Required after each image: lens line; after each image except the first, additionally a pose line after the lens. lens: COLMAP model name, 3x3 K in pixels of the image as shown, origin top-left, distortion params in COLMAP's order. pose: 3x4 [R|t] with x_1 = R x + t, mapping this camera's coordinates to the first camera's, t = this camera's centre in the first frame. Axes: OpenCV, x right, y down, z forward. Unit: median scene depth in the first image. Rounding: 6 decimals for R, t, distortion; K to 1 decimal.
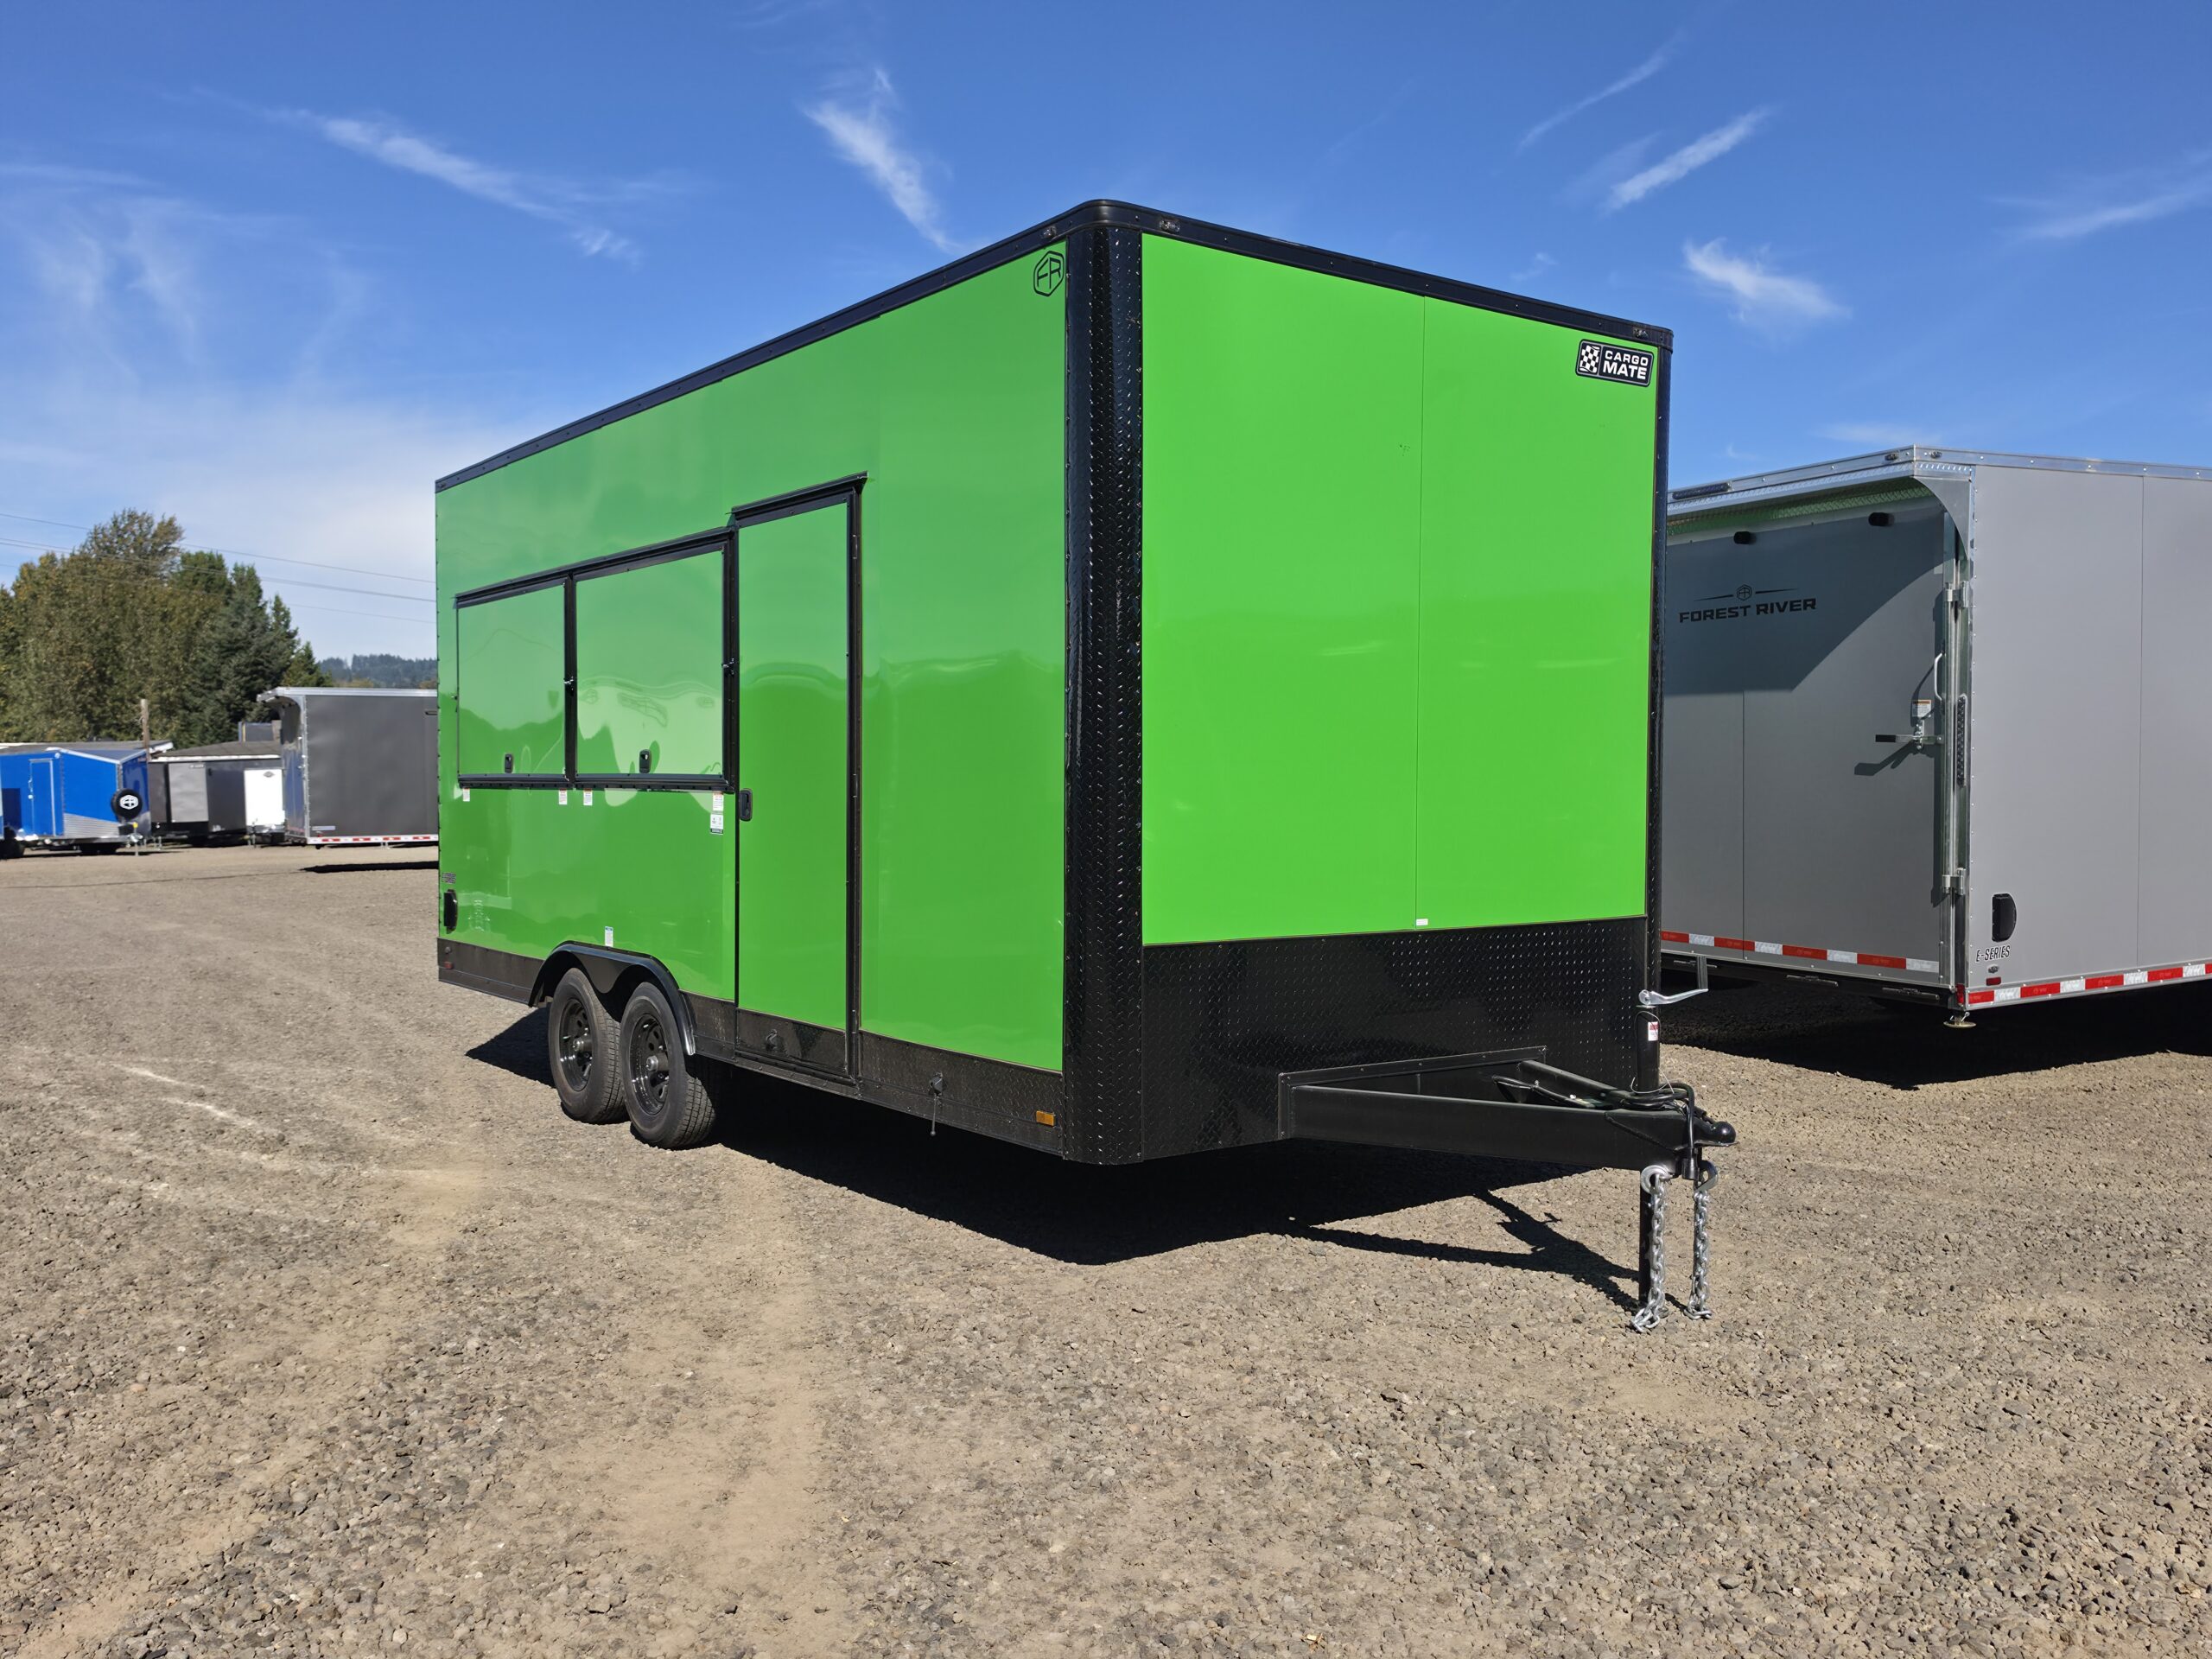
lens RADIAL K [[1837.8, 0, 1119.5], [0, 1837.8, 830.3], [0, 0, 1]] dist [0.071812, -0.103365]
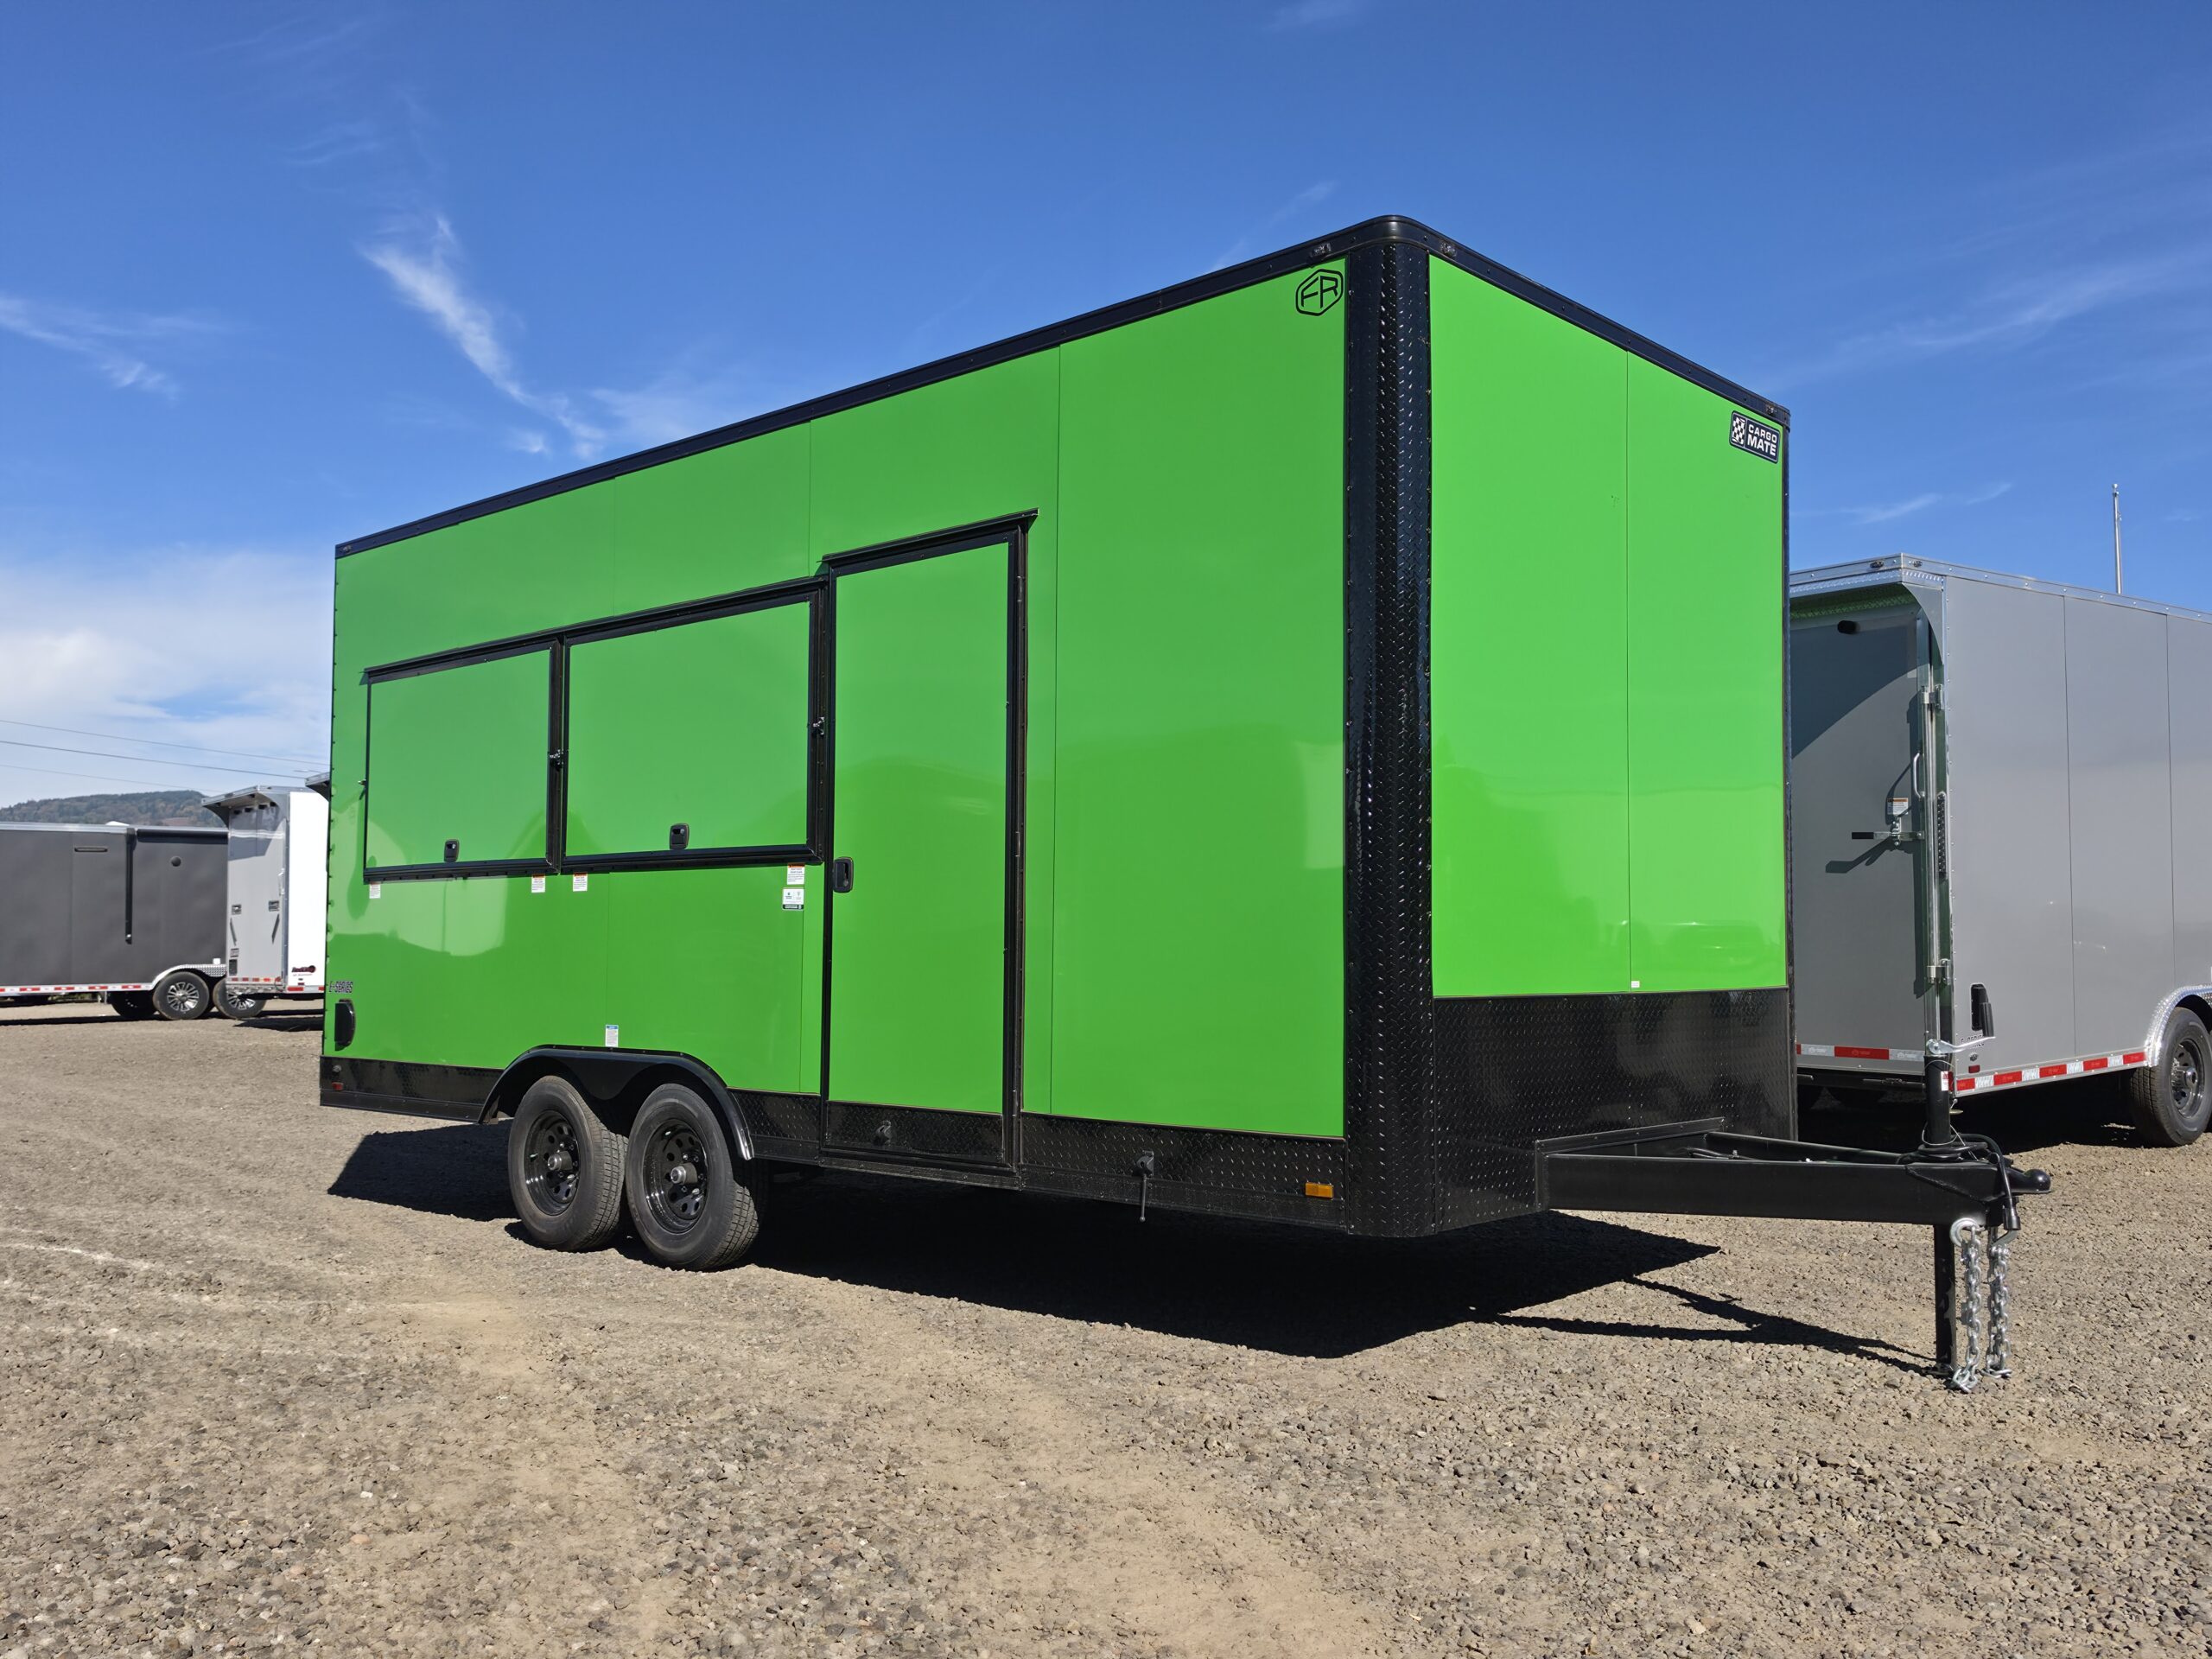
lens RADIAL K [[1837.8, 0, 1104.4], [0, 1837.8, 844.9], [0, 0, 1]] dist [0.071812, -0.103365]
pose [[0.981867, 0.009262, 0.189343, -0.276241], [0.005952, 0.996807, -0.079624, 0.049439], [-0.189476, 0.079308, 0.978677, 0.093430]]
